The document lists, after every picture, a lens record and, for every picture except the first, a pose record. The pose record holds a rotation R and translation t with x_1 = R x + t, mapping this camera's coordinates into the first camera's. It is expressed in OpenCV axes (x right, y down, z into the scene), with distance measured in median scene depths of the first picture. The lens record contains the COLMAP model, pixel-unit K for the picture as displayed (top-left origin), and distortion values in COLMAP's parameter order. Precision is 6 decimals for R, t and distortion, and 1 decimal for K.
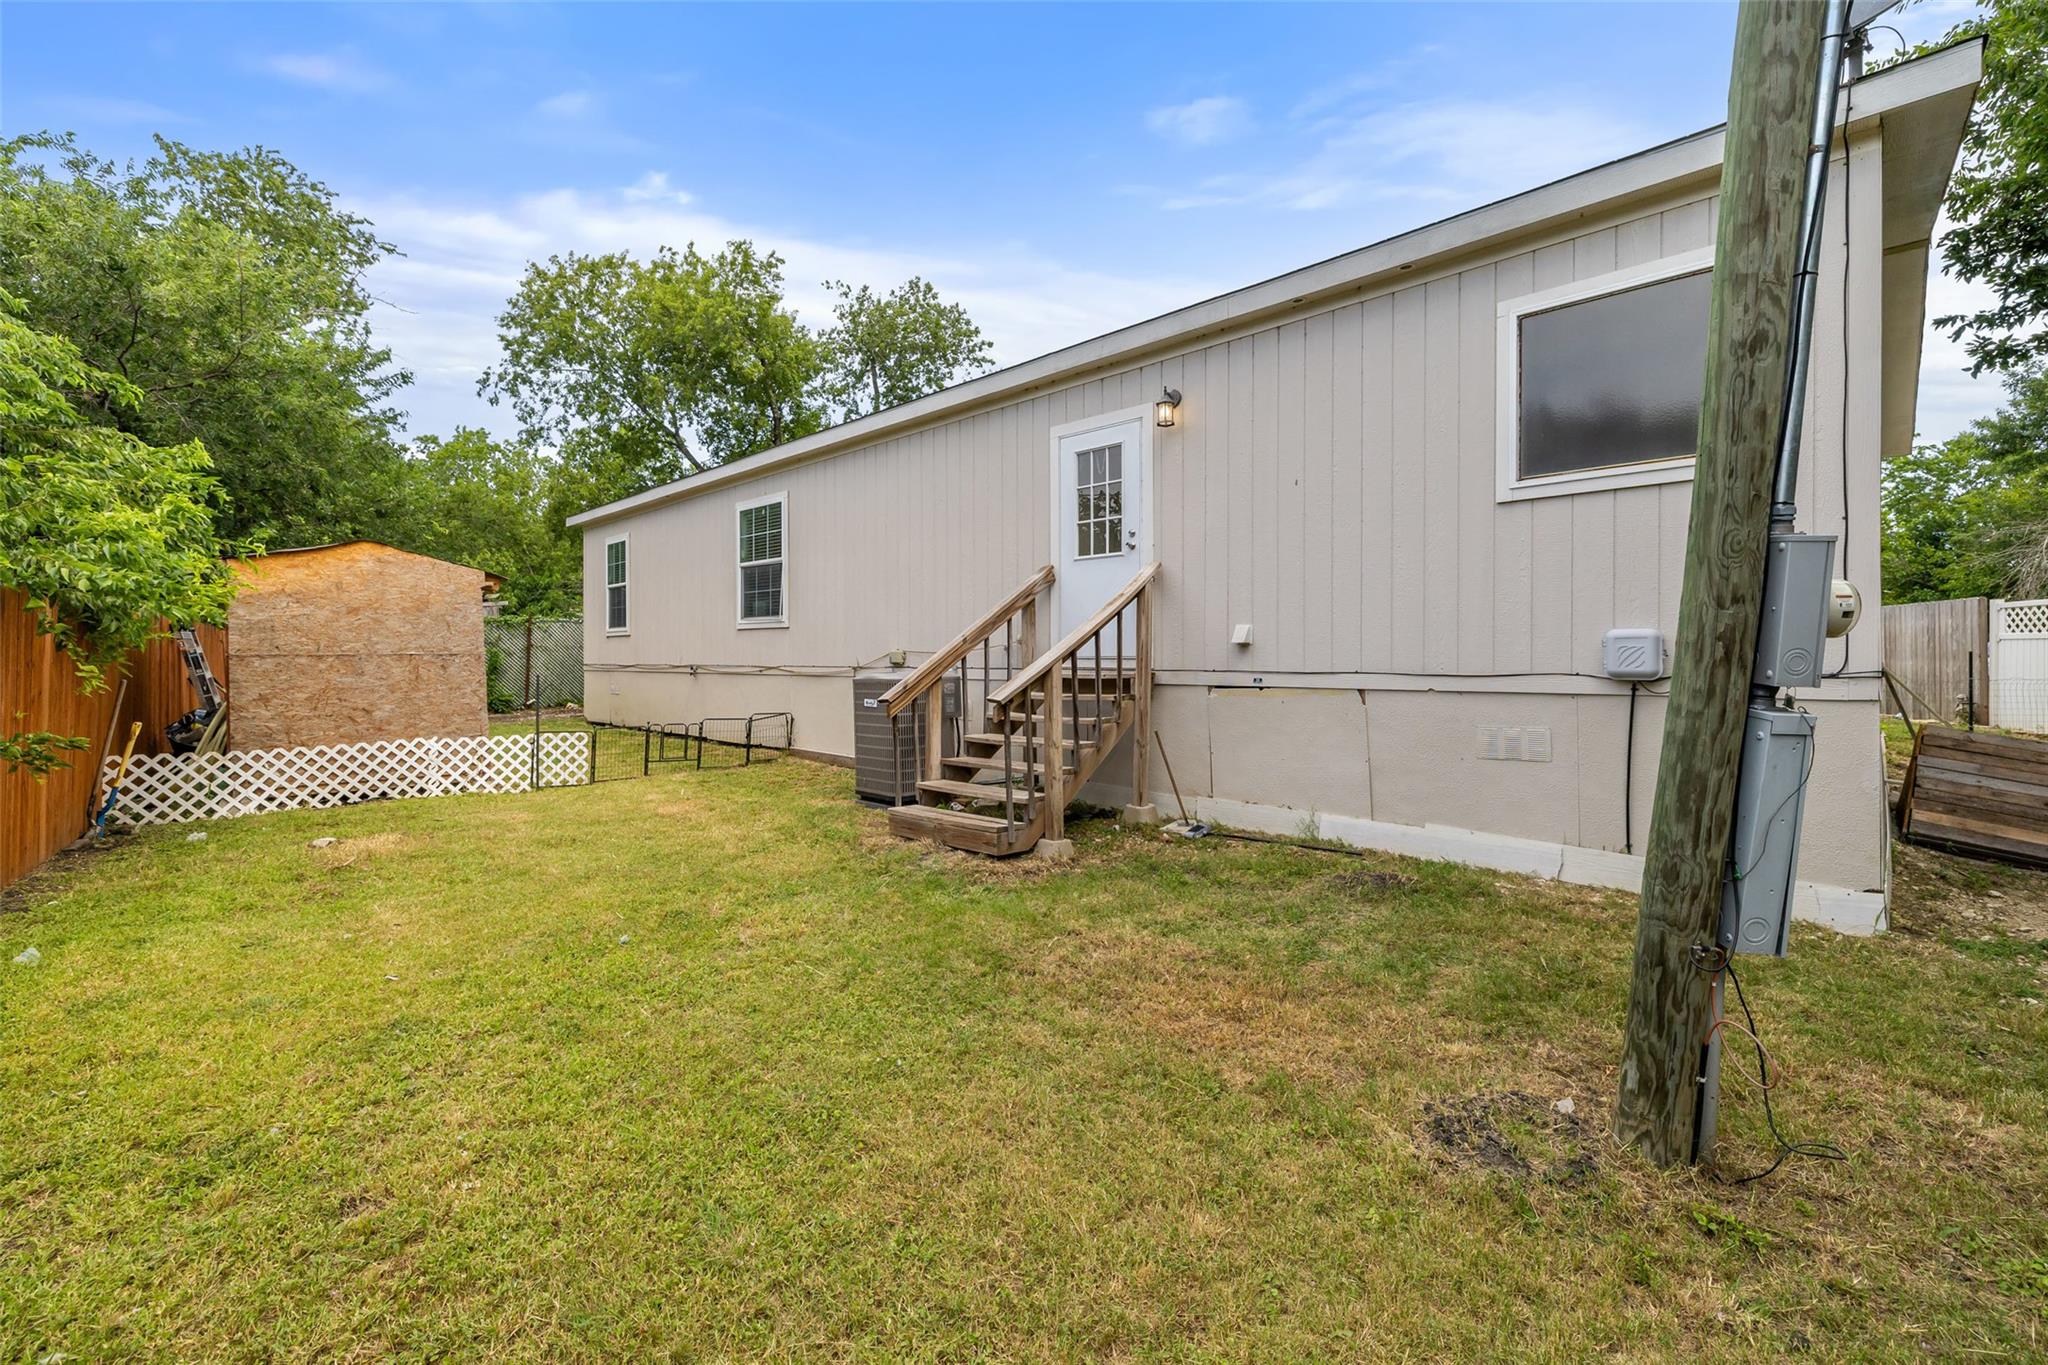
lens RADIAL K [[864.2, 0, 1024.0], [0, 864.2, 682.5], [0, 0, 1]] dist [0.001484, 0.000052]
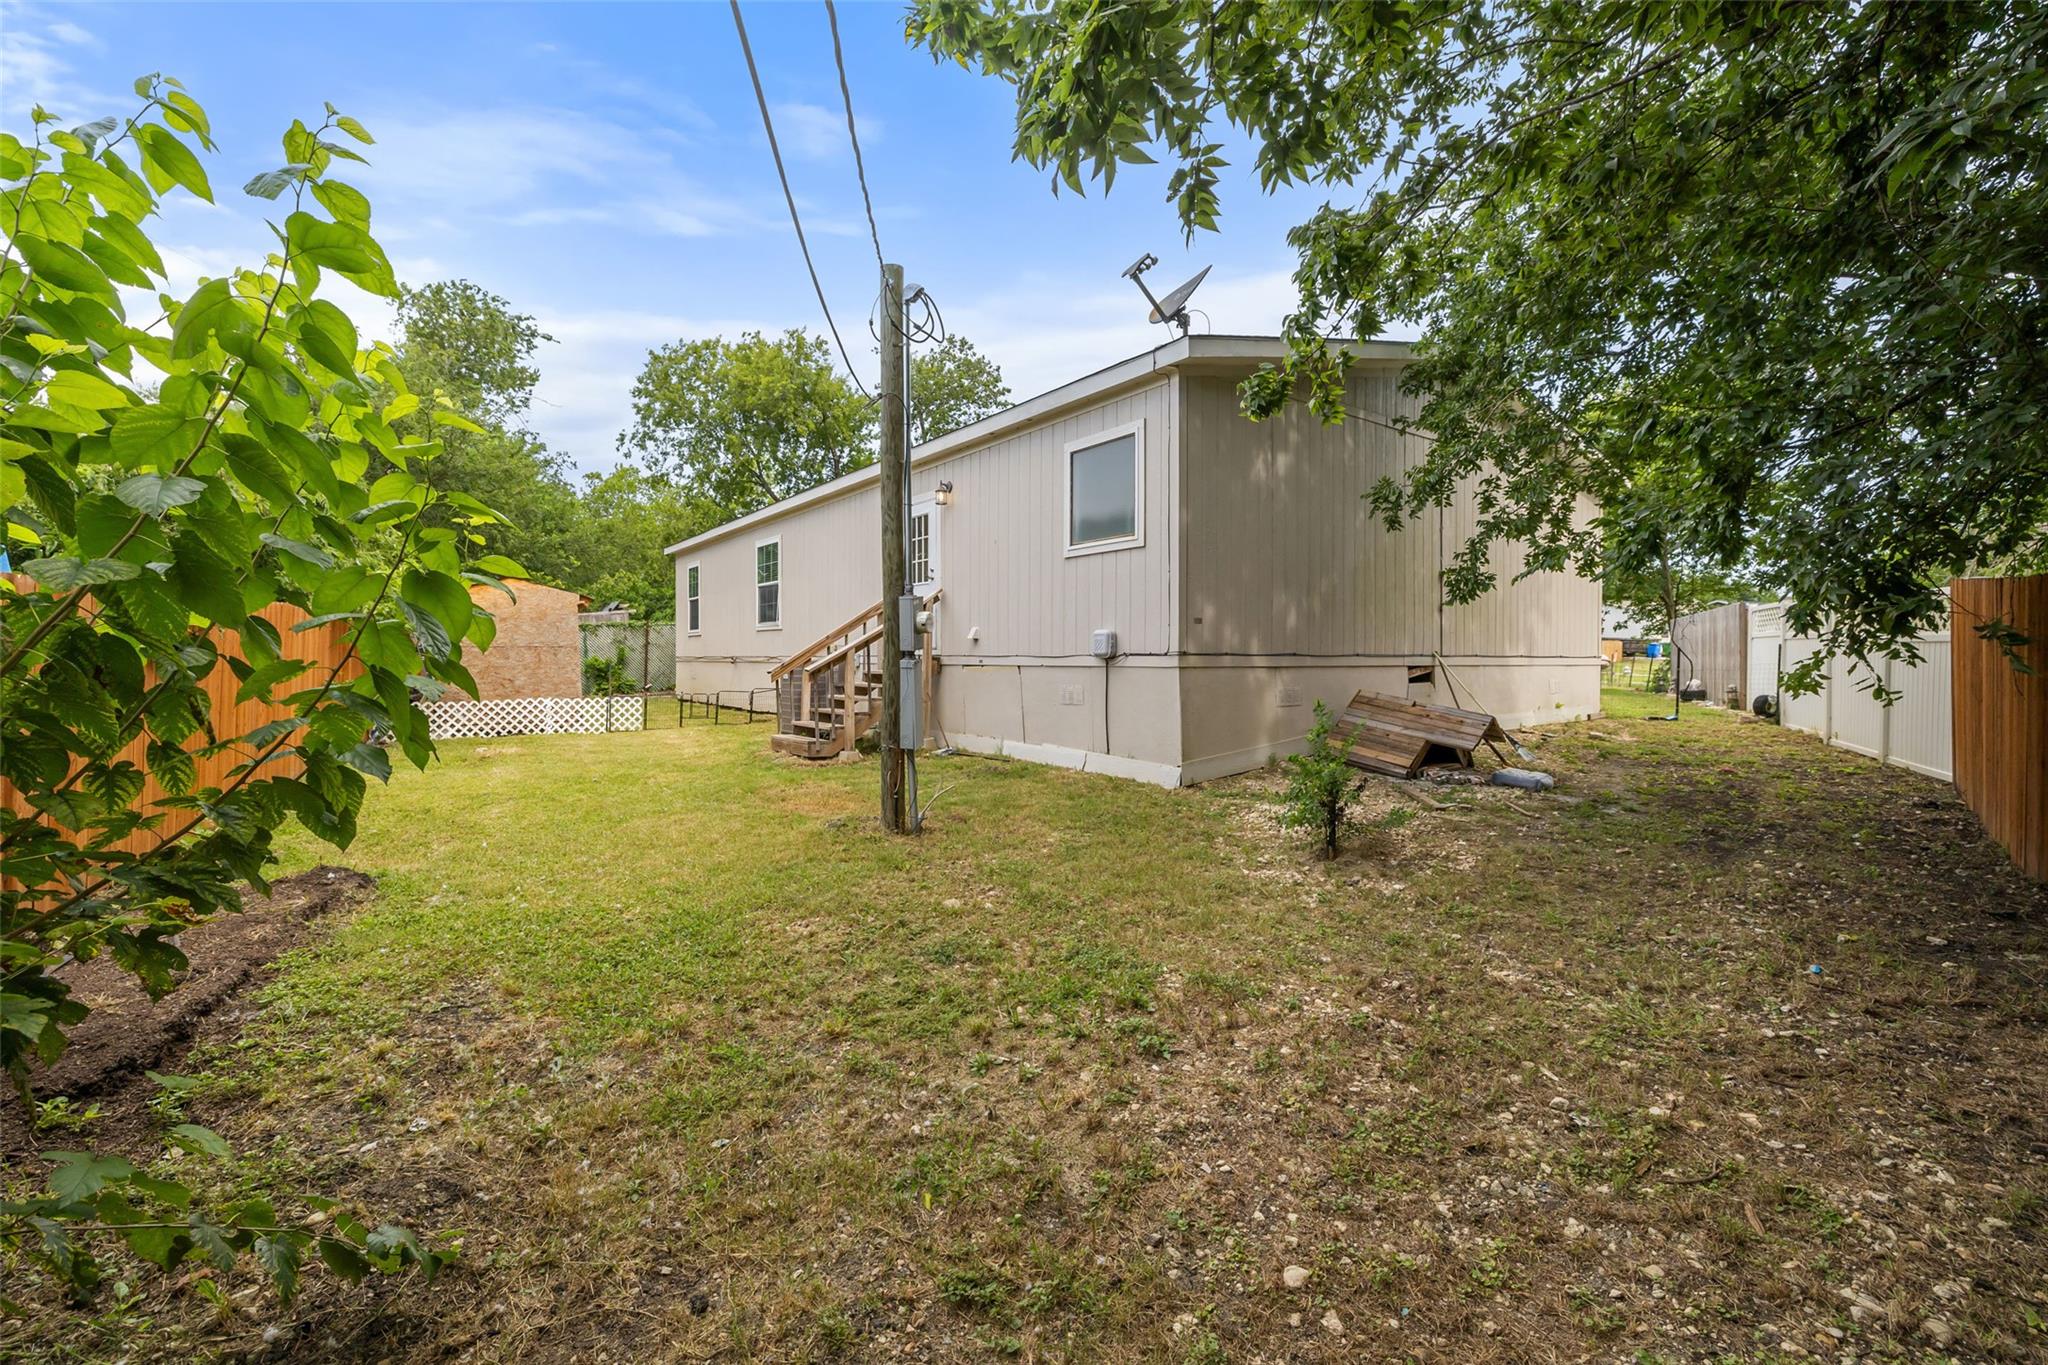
lens RADIAL K [[888.9, 0, 1024.0], [0, 888.9, 682.5], [0, 0, 1]] dist [0.014743, 0.000015]
pose [[0.984258, 0.008019, -0.176554, 0.368736], [-0.008424, 0.999963, -0.001541, 0.022750], [0.176535, 0.003004, 0.984290, -0.369473]]
